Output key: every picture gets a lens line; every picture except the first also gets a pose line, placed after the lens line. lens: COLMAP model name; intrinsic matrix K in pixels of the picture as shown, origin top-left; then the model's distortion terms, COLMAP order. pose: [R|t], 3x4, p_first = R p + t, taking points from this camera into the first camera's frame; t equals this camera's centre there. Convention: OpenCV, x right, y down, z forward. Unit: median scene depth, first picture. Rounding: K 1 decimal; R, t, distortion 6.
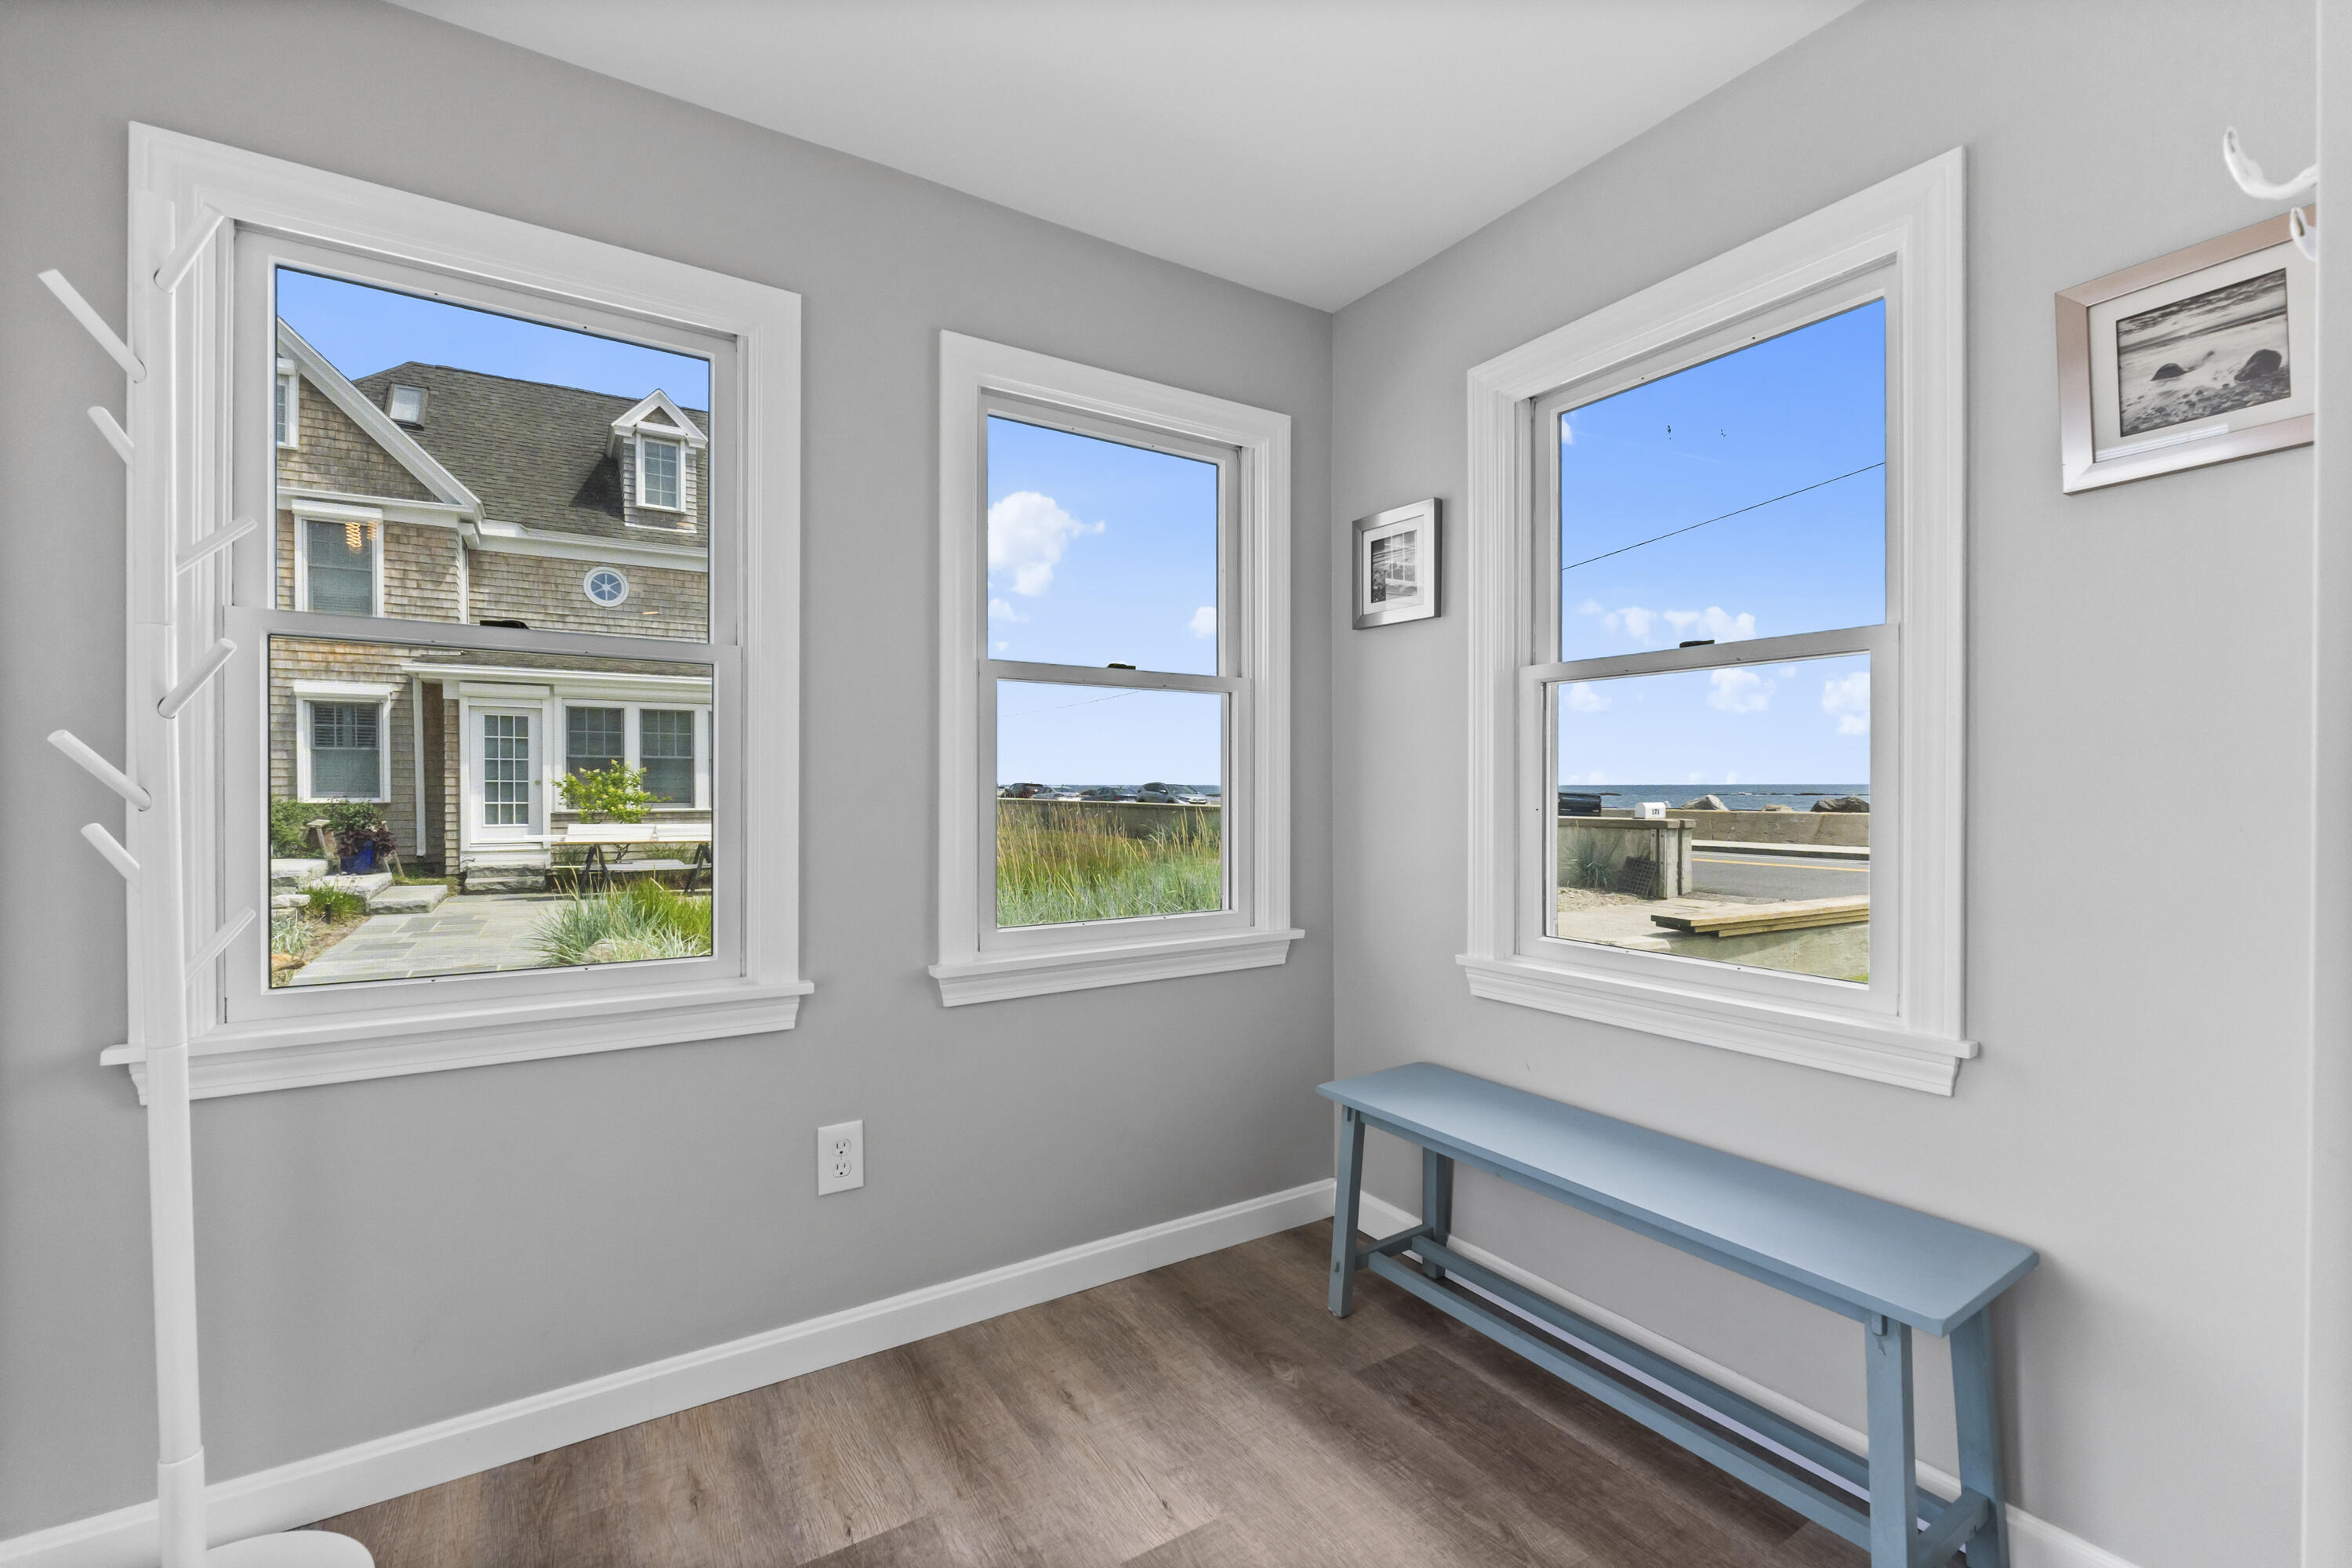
lens RADIAL K [[970.5, 0, 1181.0], [0, 970.5, 796.4], [0, 0, 1]] dist [-0.006776, 0.000878]
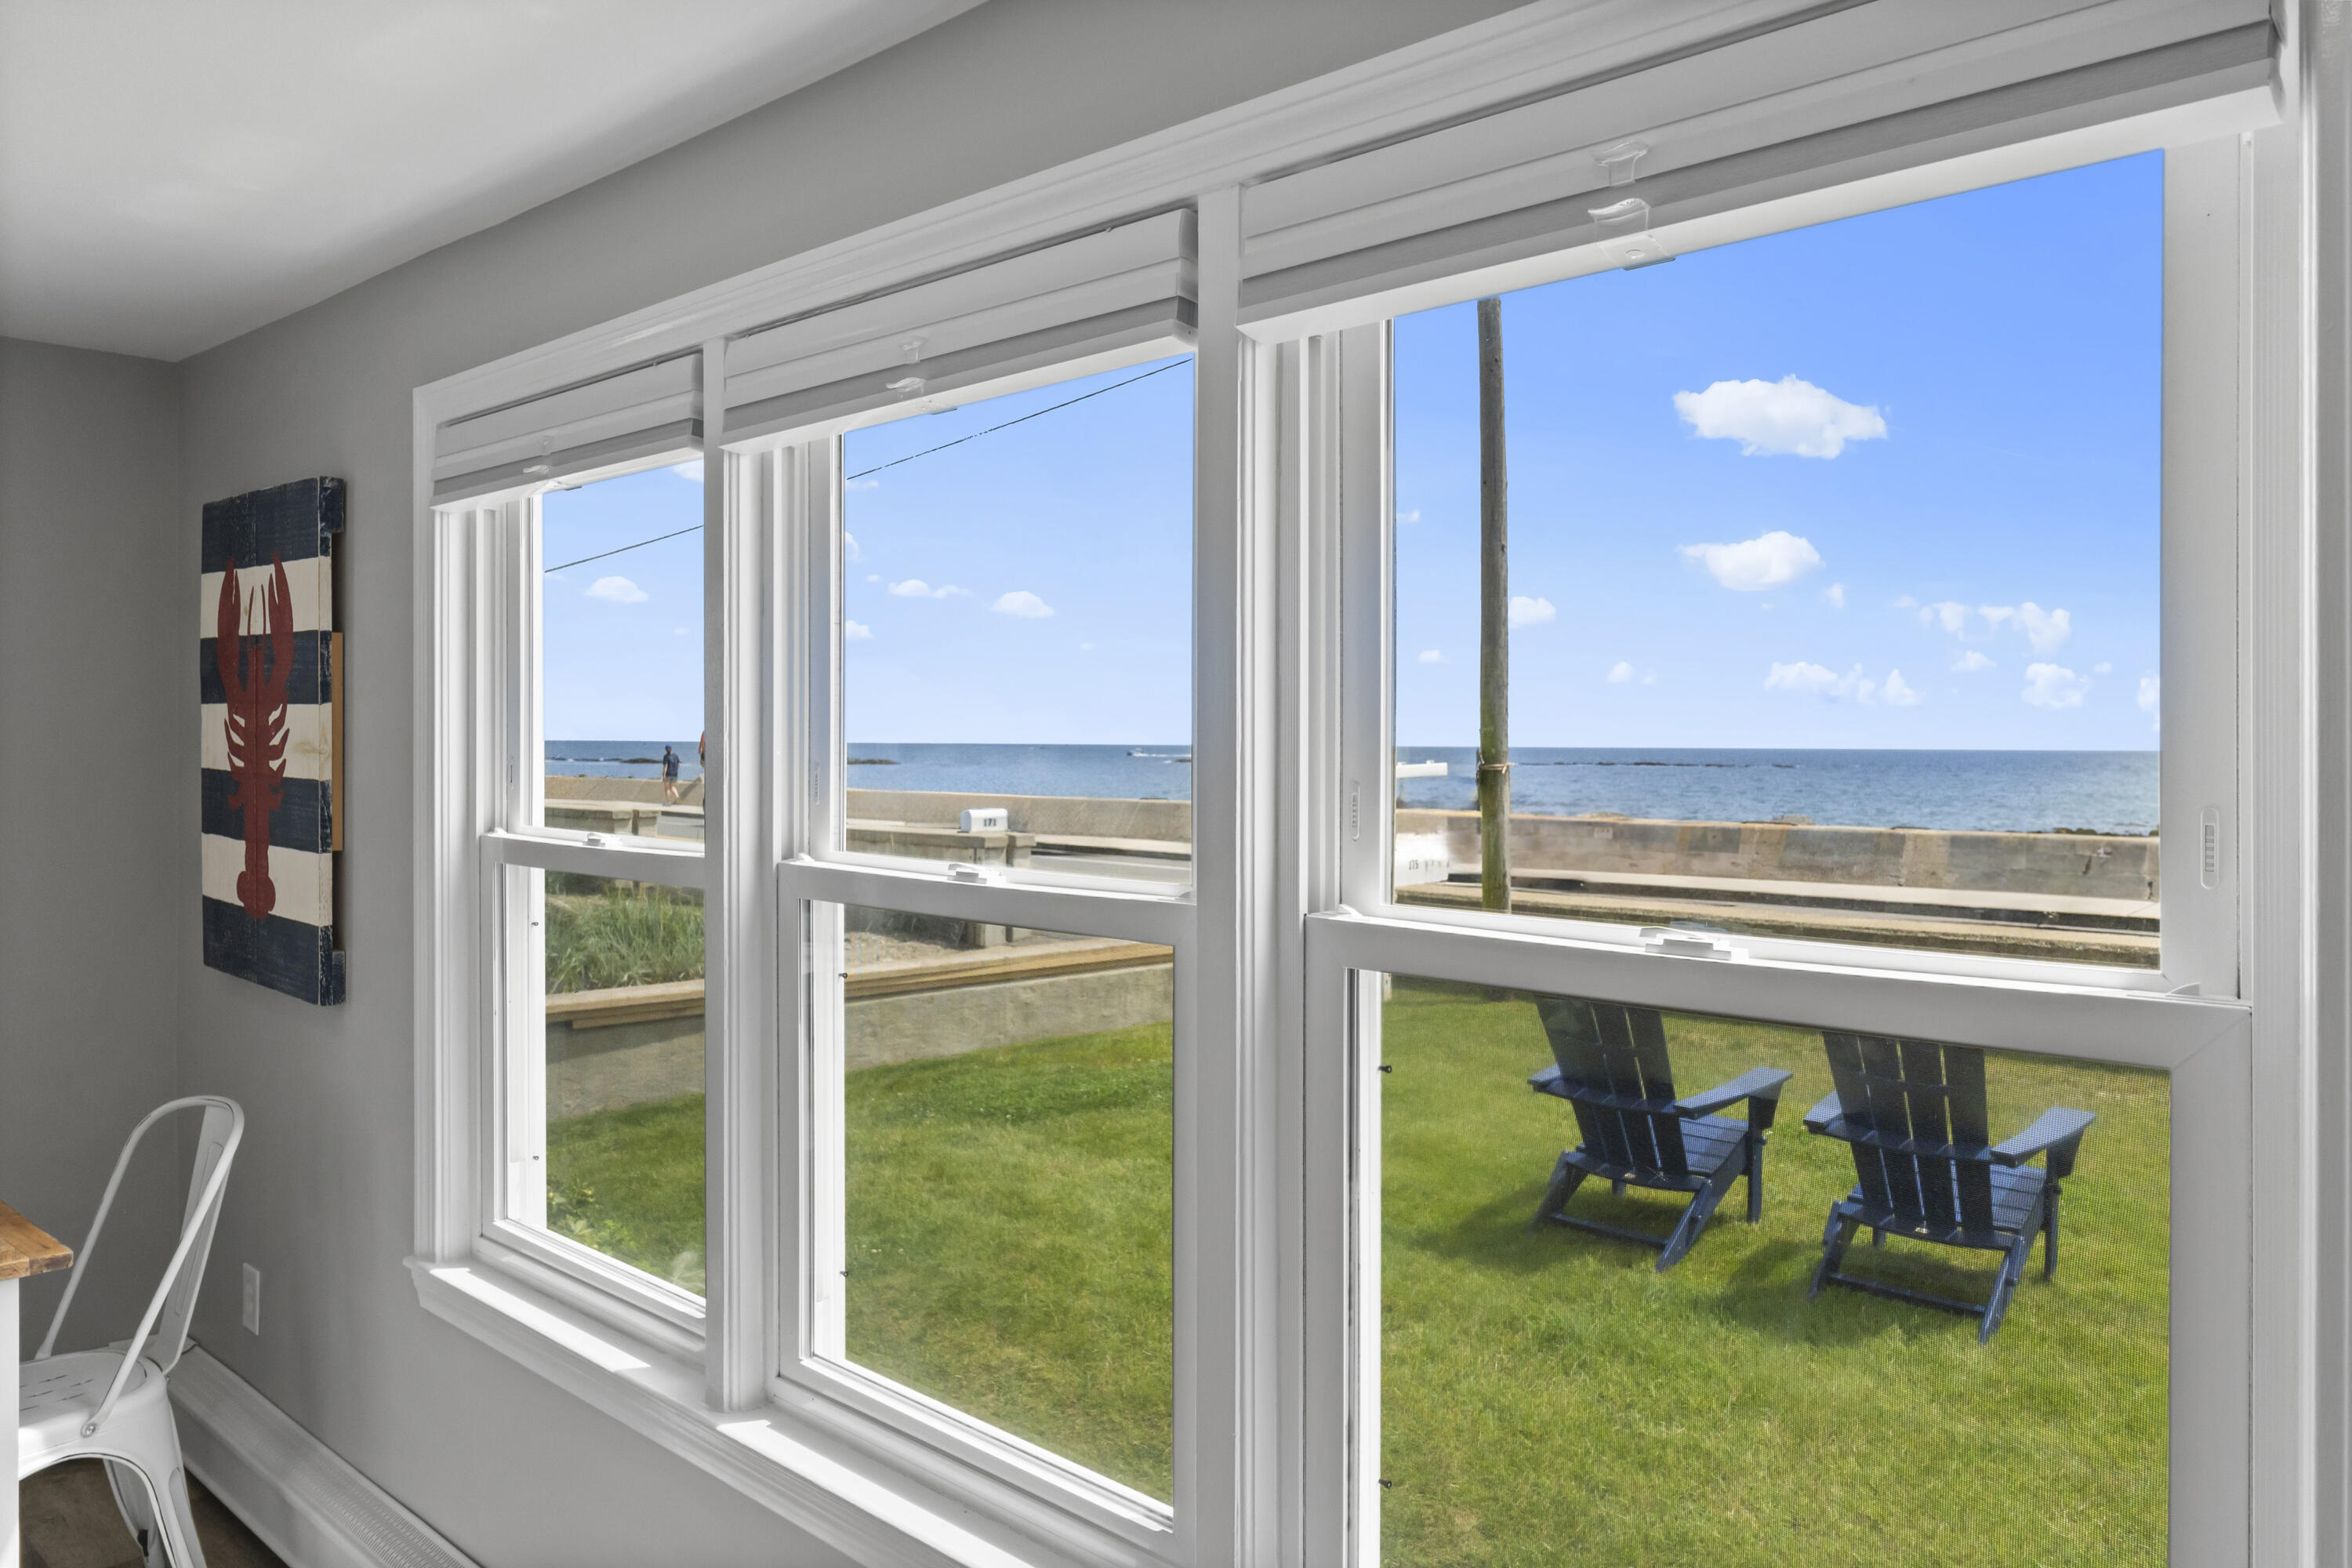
lens RADIAL K [[1558.4, 0, 1140.9], [0, 1558.4, 745.9], [0, 0, 1]] dist [-0.000703, -0.000161]
pose [[0.965914, 0.009529, 0.258687, 0.310666], [-0.006431, 0.999897, -0.012818, -0.026431], [-0.258782, 0.010717, 0.965876, -0.121511]]
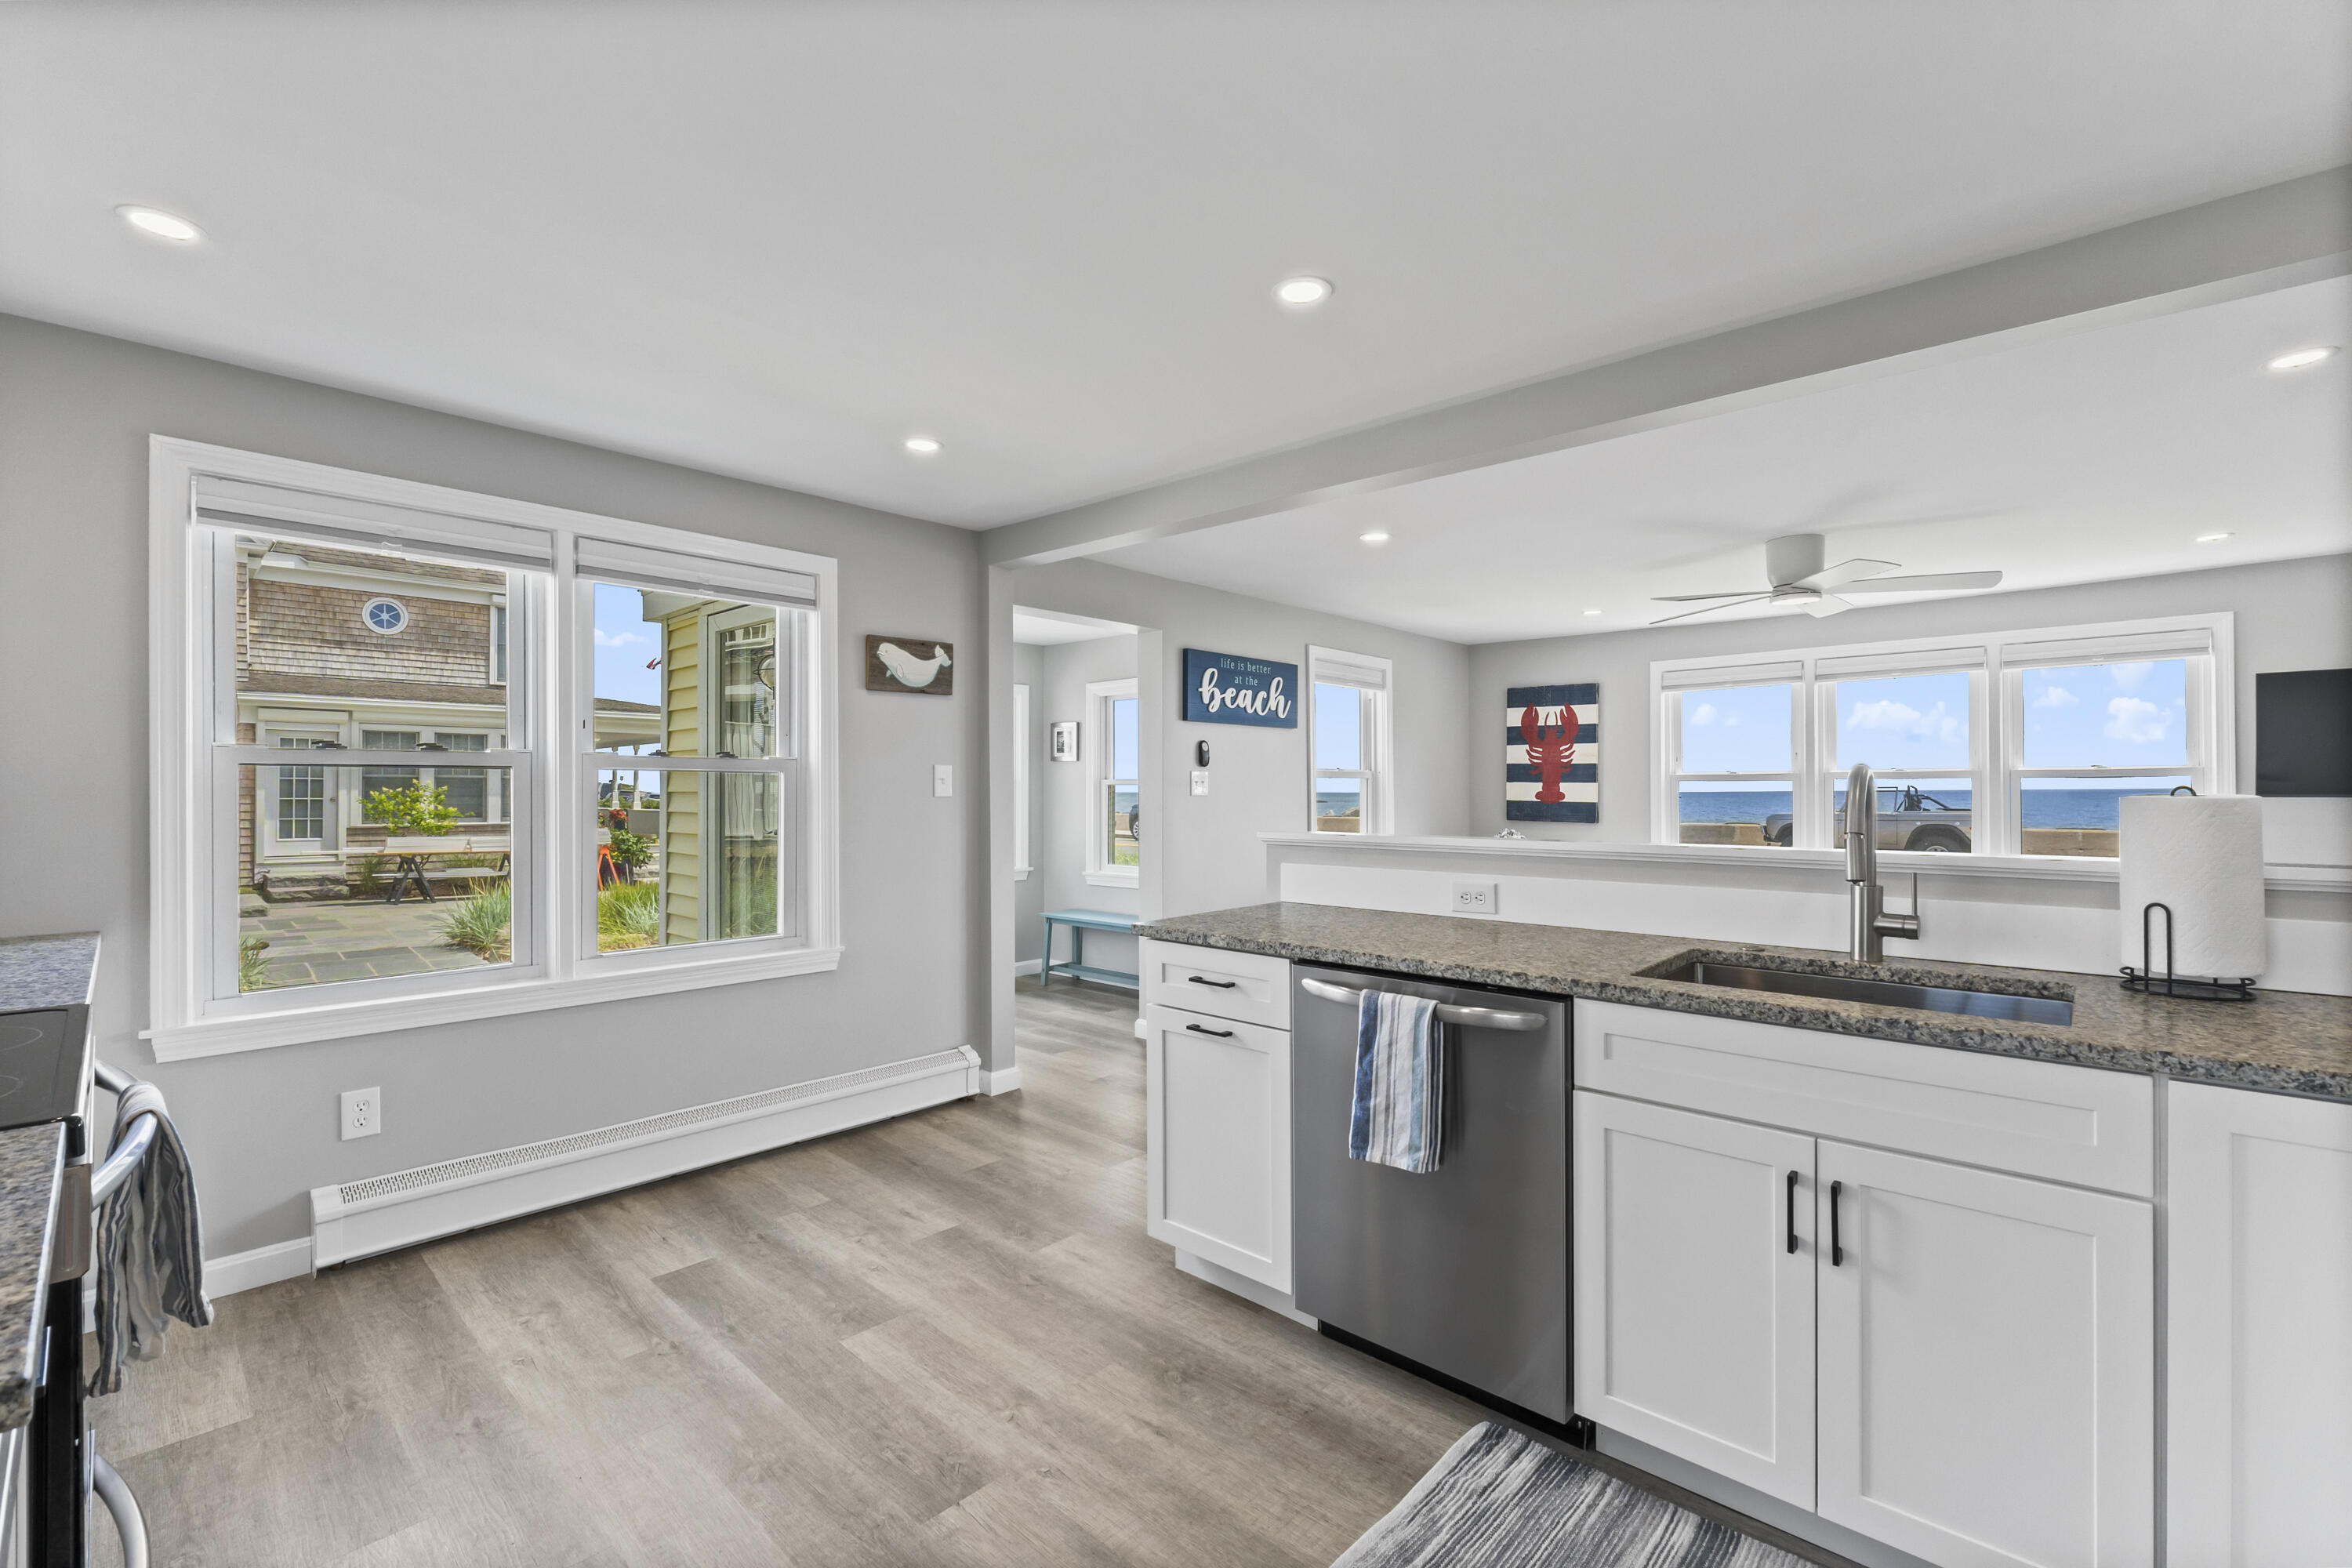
lens RADIAL K [[970.5, 0, 1164.7], [0, 970.5, 778.6], [0, 0, 1]] dist [-0.006776, 0.000878]
pose [[0.967545, 0.001500, 0.252693, -0.034296], [0.004745, 0.999698, -0.024103, -0.007784], [-0.252652, 0.024520, 0.967246, -0.287910]]
